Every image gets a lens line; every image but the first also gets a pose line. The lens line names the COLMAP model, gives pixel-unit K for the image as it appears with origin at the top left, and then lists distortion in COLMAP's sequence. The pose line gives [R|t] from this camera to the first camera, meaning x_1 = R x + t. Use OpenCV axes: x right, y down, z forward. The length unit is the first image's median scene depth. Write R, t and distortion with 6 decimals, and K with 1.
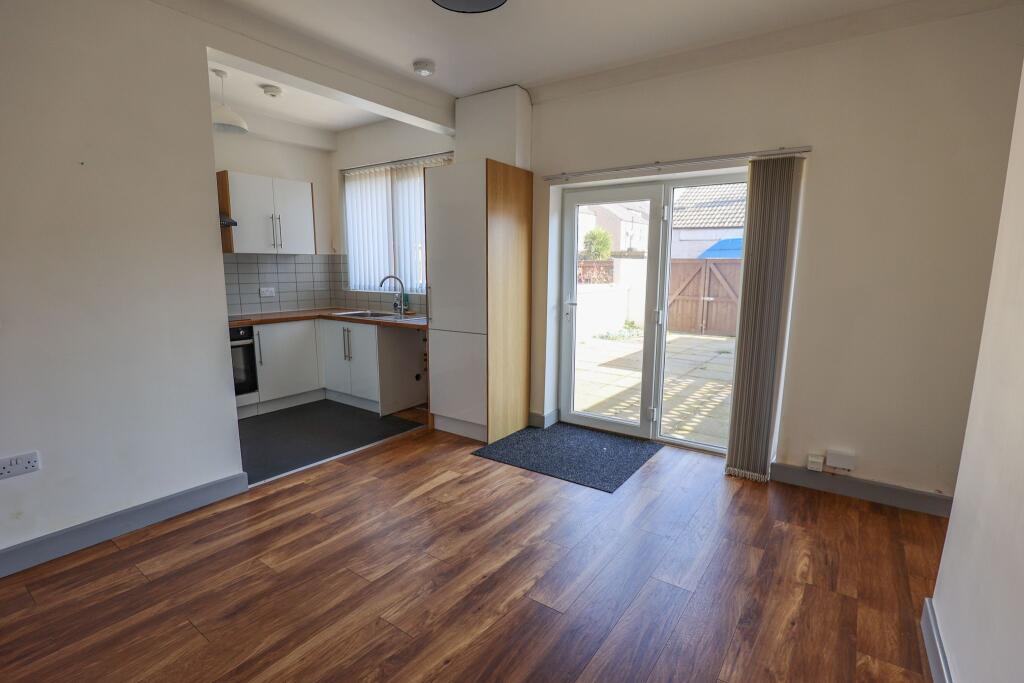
lens RADIAL K [[483.9, 0, 521.2], [0, 483.9, 338.7], [0, 0, 1]] dist [-0.003951, -0.000359]
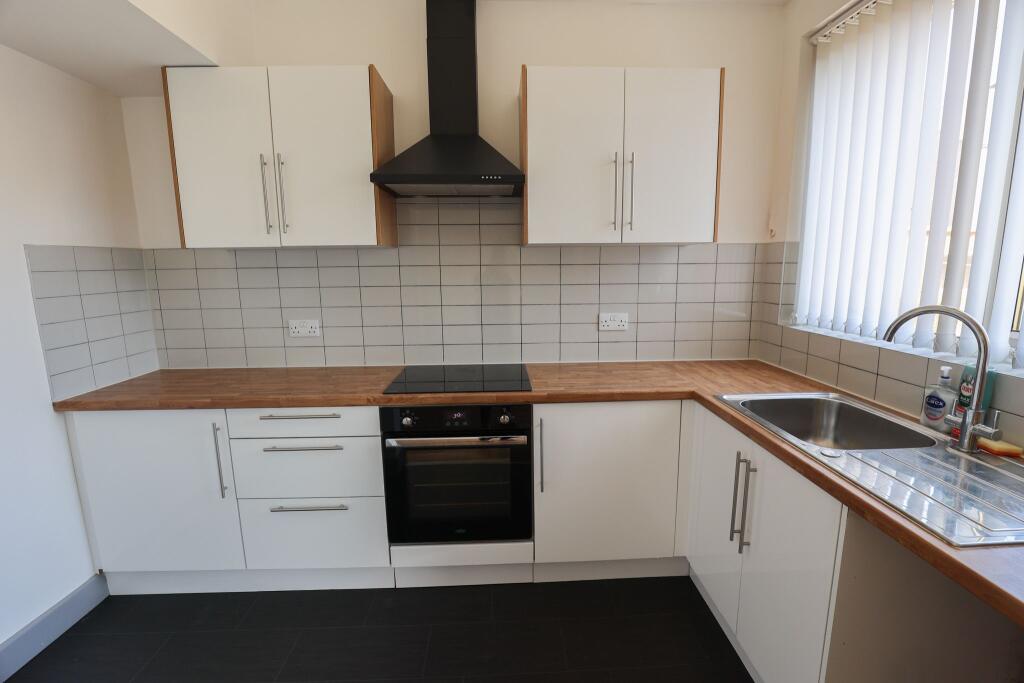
lens RADIAL K [[483.9, 0, 521.2], [0, 483.9, 338.7], [0, 0, 1]] dist [-0.003951, -0.000359]
pose [[0.611927, 0.113697, -0.782699, -0.185701], [-0.109059, 0.992290, 0.058878, -0.097112], [0.783359, 0.049331, 0.619609, 0.608219]]
